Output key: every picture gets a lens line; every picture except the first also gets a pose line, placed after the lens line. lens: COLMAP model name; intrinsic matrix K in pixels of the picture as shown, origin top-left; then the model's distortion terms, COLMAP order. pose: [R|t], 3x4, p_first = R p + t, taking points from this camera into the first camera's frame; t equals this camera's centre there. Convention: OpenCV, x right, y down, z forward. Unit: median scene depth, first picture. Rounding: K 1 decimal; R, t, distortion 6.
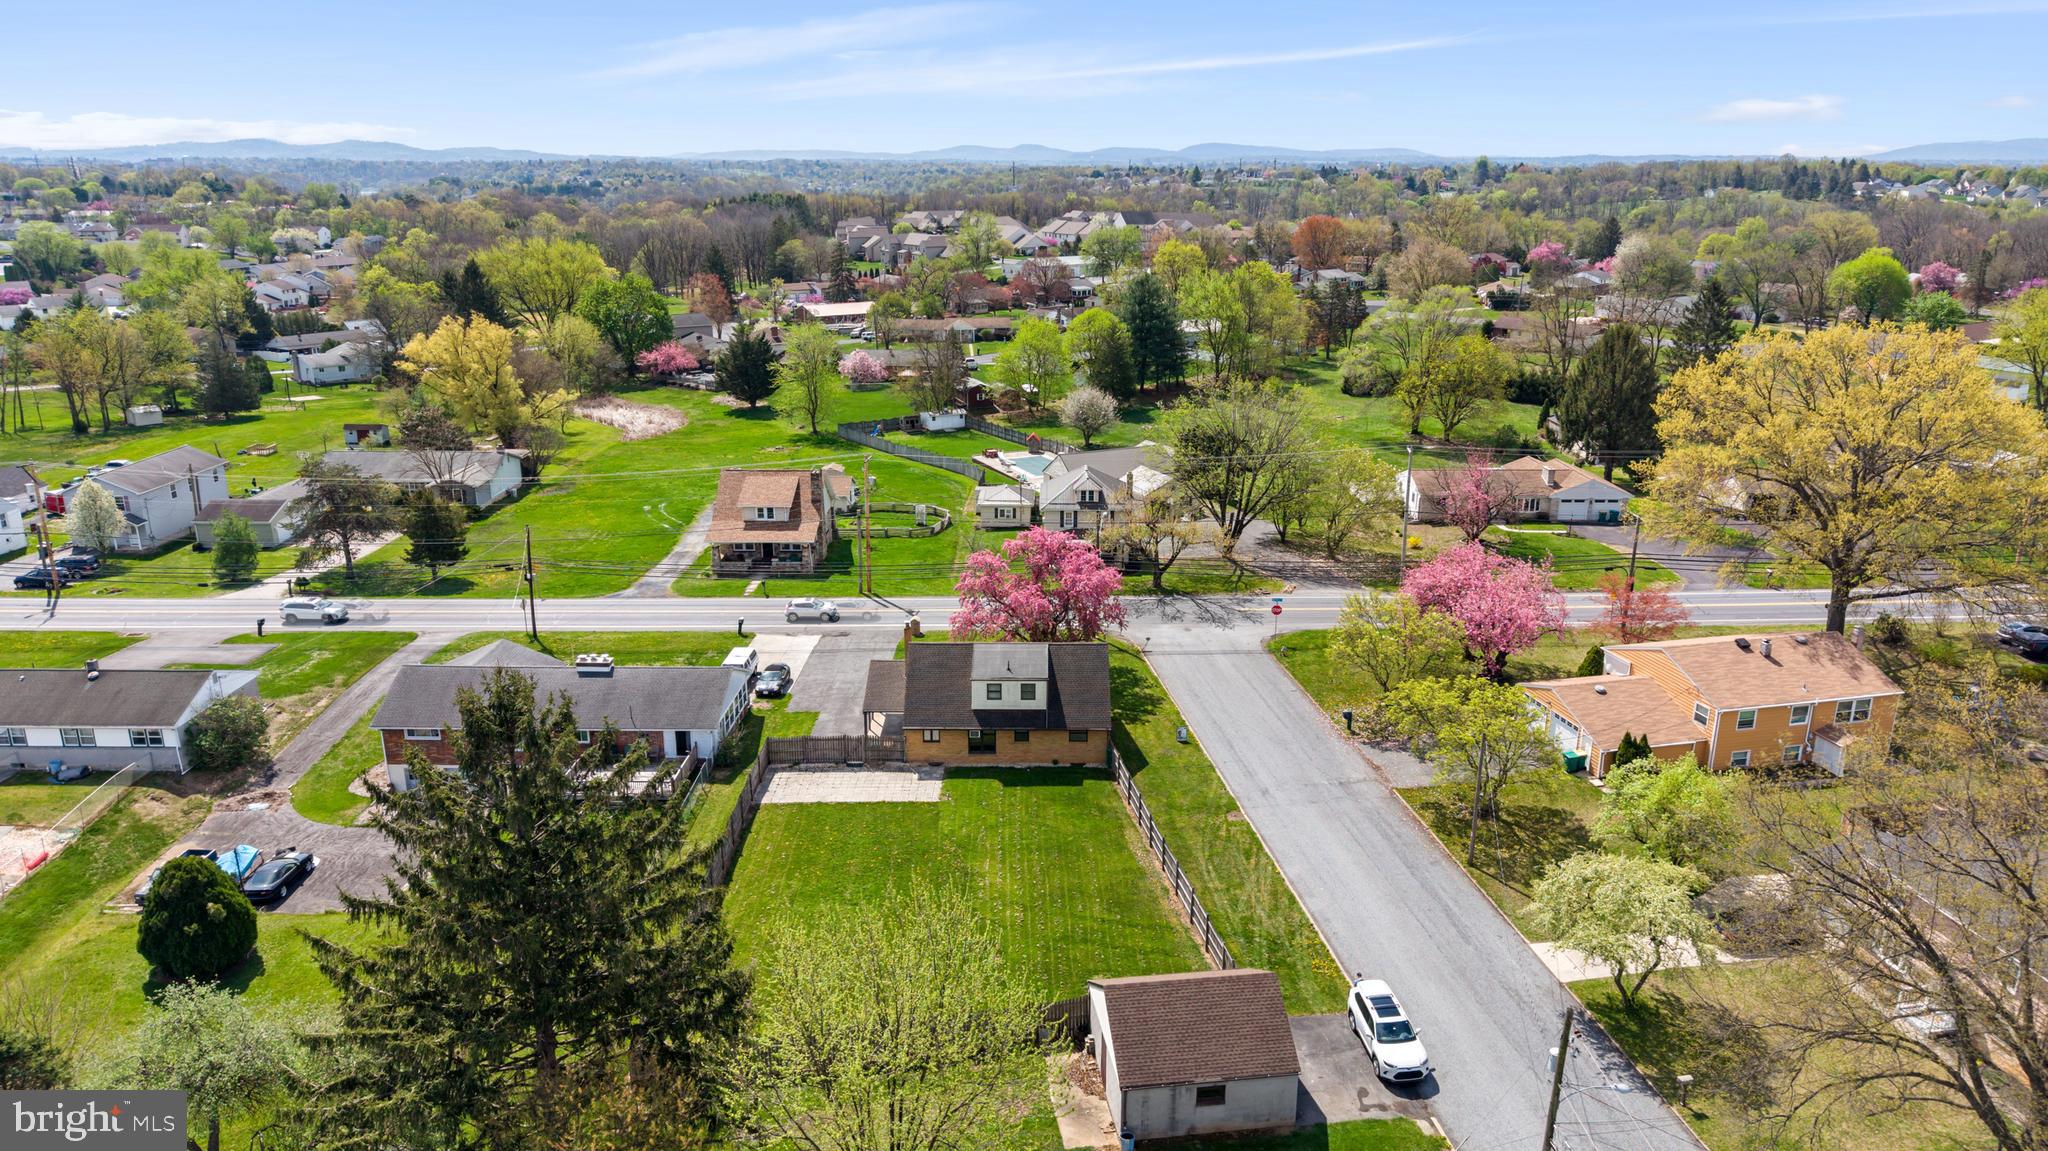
lens RADIAL K [[1370.1, 0, 1024.0], [0, 1370.1, 575.5], [0, 0, 1]] dist [0.060951, -0.071043]
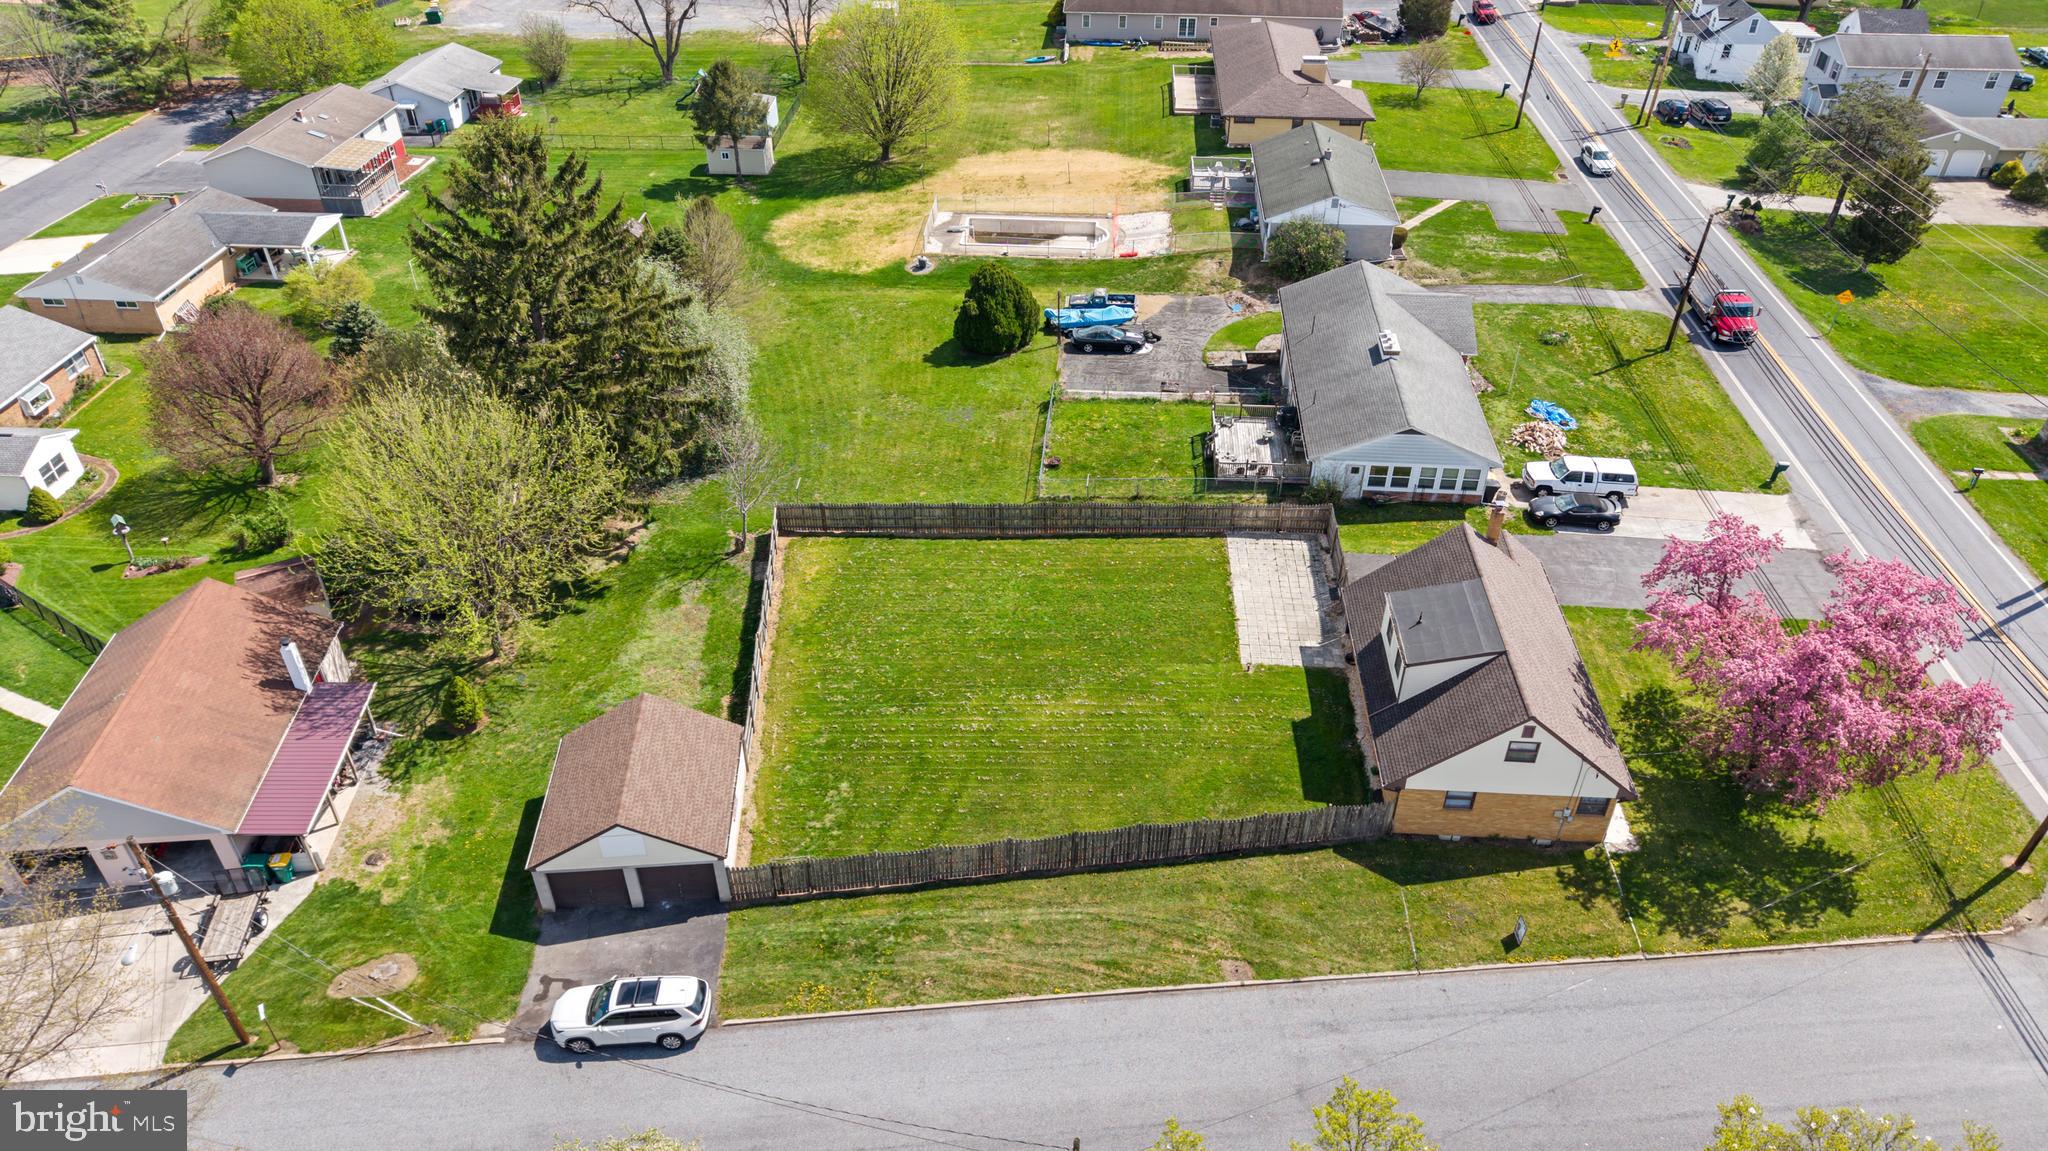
lens RADIAL K [[1343.9, 0, 1018.3], [0, 1343.9, 613.5], [0, 0, 1]] dist [0.056284, -0.063914]
pose [[-0.053510, 0.614554, -0.787058, 0.505547], [-0.285836, 0.745780, 0.601756, -0.269951], [0.956783, 0.257170, 0.135755, 0.723391]]
